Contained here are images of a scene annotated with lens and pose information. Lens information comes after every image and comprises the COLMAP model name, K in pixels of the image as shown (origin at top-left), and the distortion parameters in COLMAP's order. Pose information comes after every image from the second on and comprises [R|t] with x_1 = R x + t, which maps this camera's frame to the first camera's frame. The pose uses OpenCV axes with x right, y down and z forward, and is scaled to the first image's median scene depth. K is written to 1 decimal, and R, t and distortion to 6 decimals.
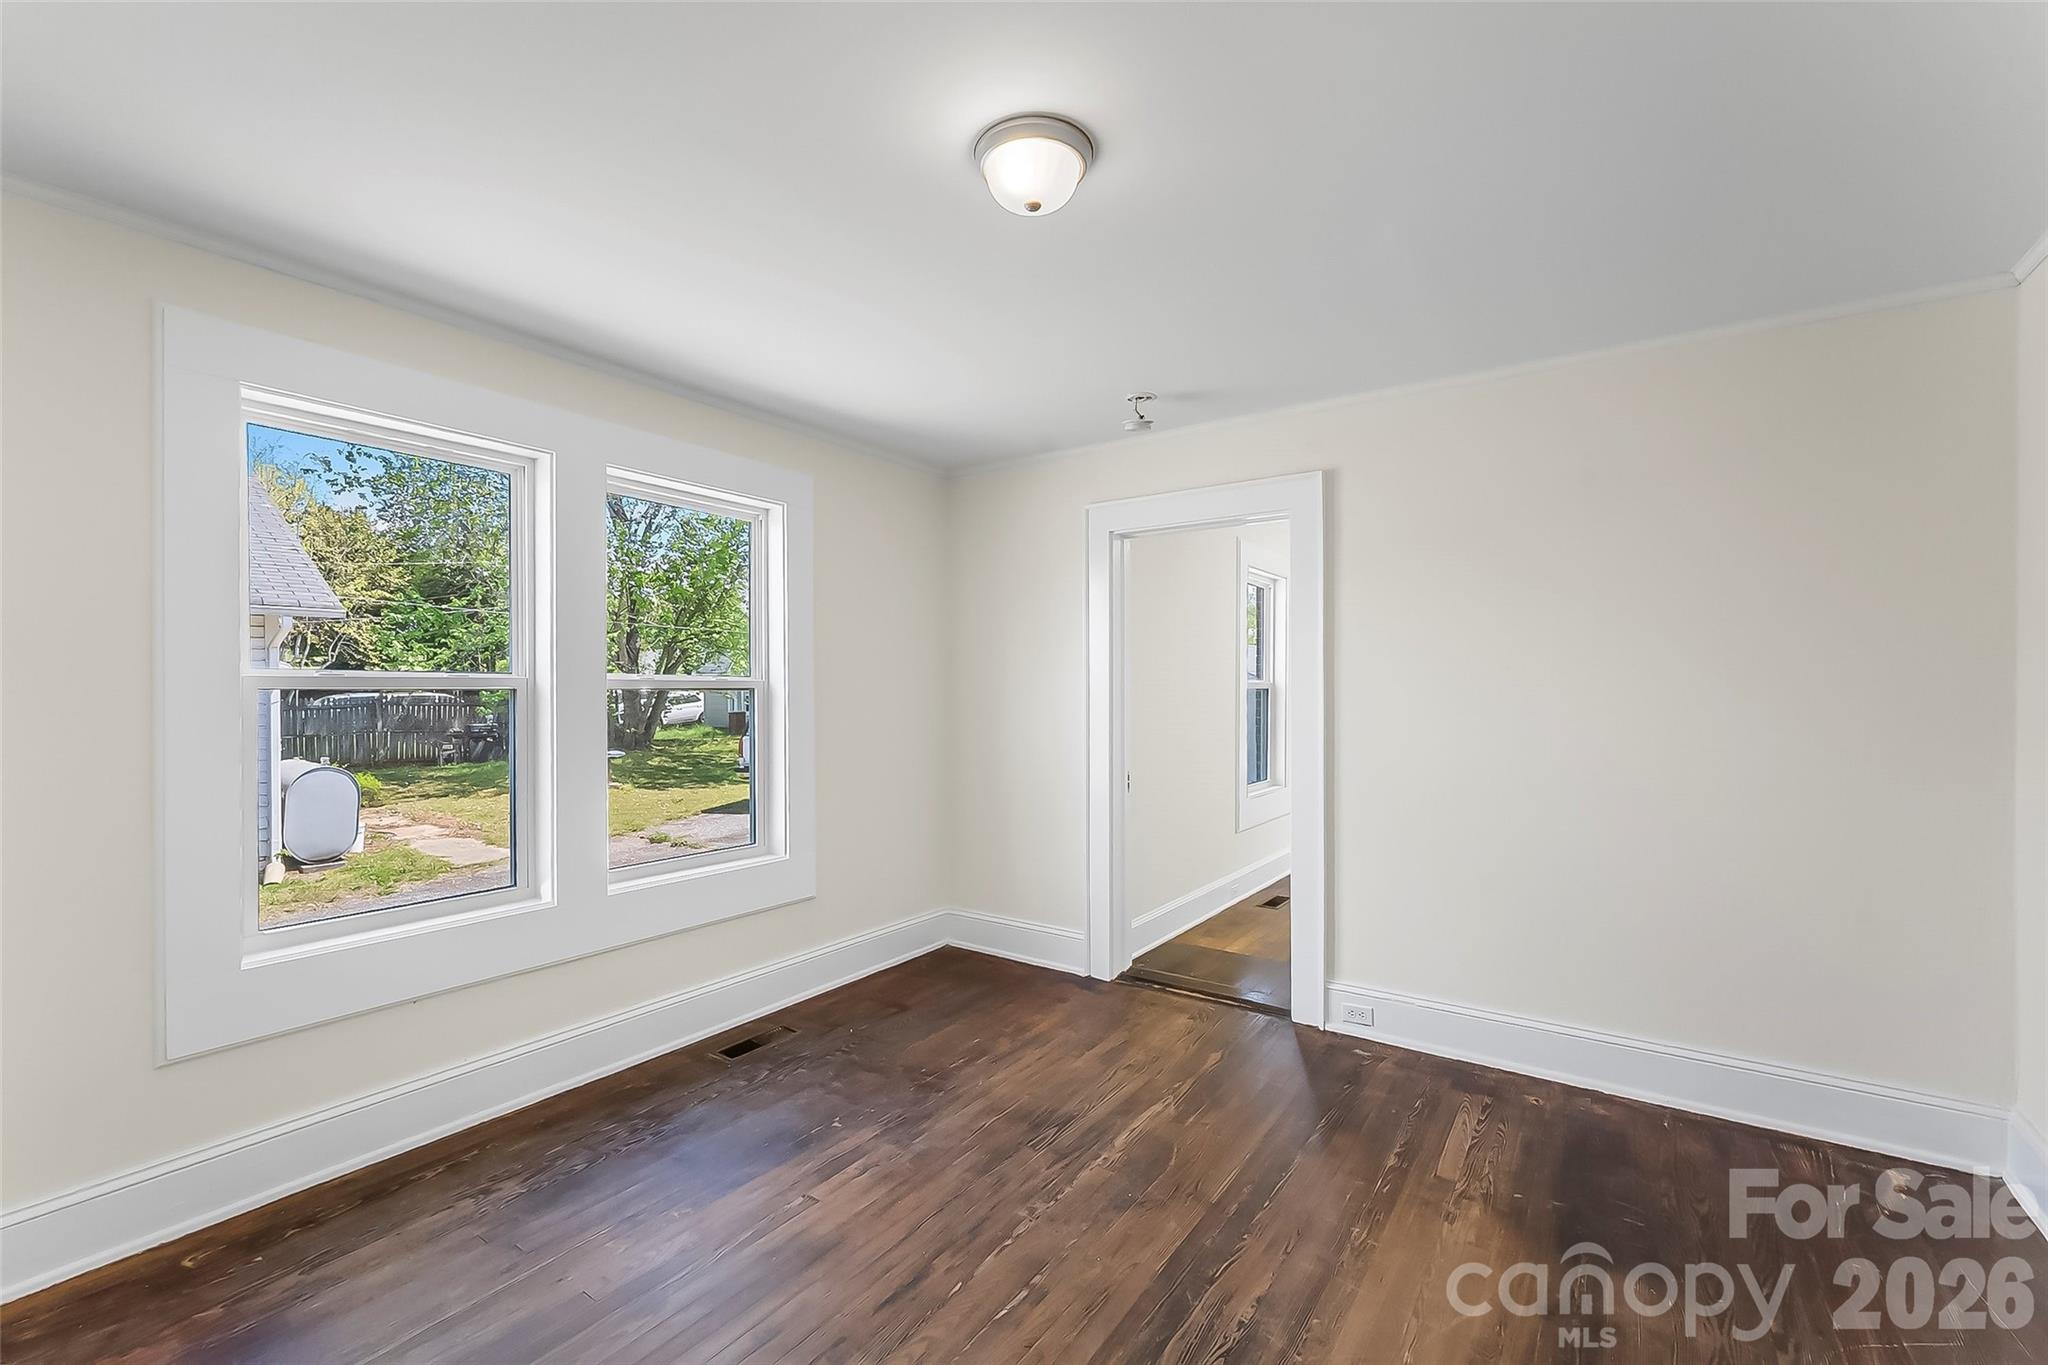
lens RADIAL K [[820.9, 0, 1015.0], [0, 820.9, 691.5], [0, 0, 1]] dist [-0.001213, -0.000185]
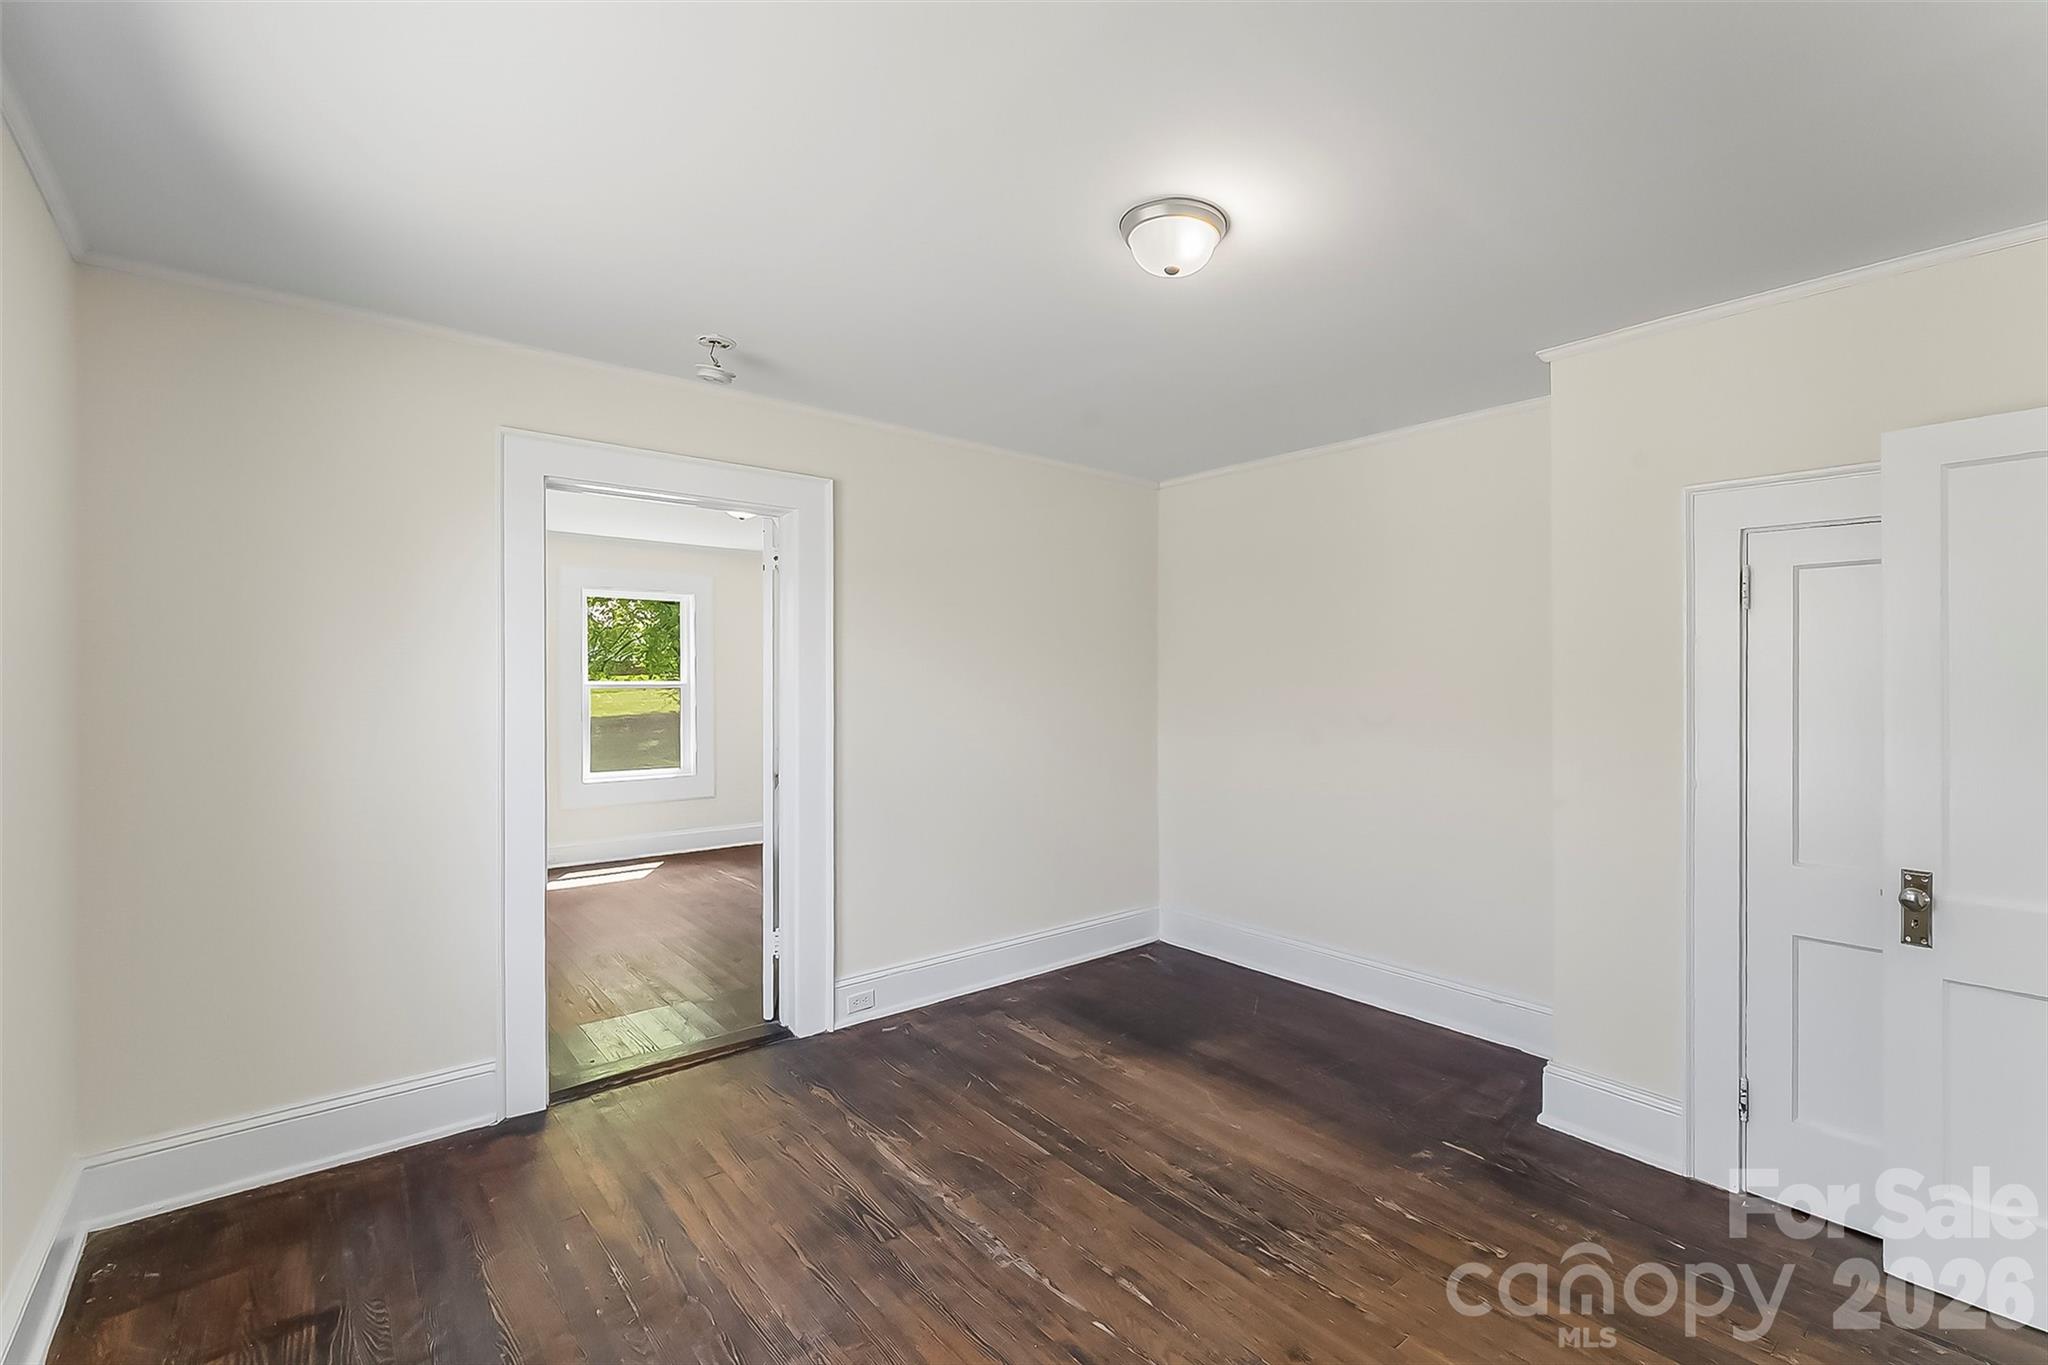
lens RADIAL K [[932.2, 0, 1035.9], [0, 932.2, 672.2], [0, 0, 1]] dist [-0.001665, -0.000433]
pose [[0.254771, 0.009552, 0.966954, -0.860755], [0.005566, 0.999920, -0.011345, -0.019517], [-0.966986, 0.008273, 0.254697, 0.589793]]
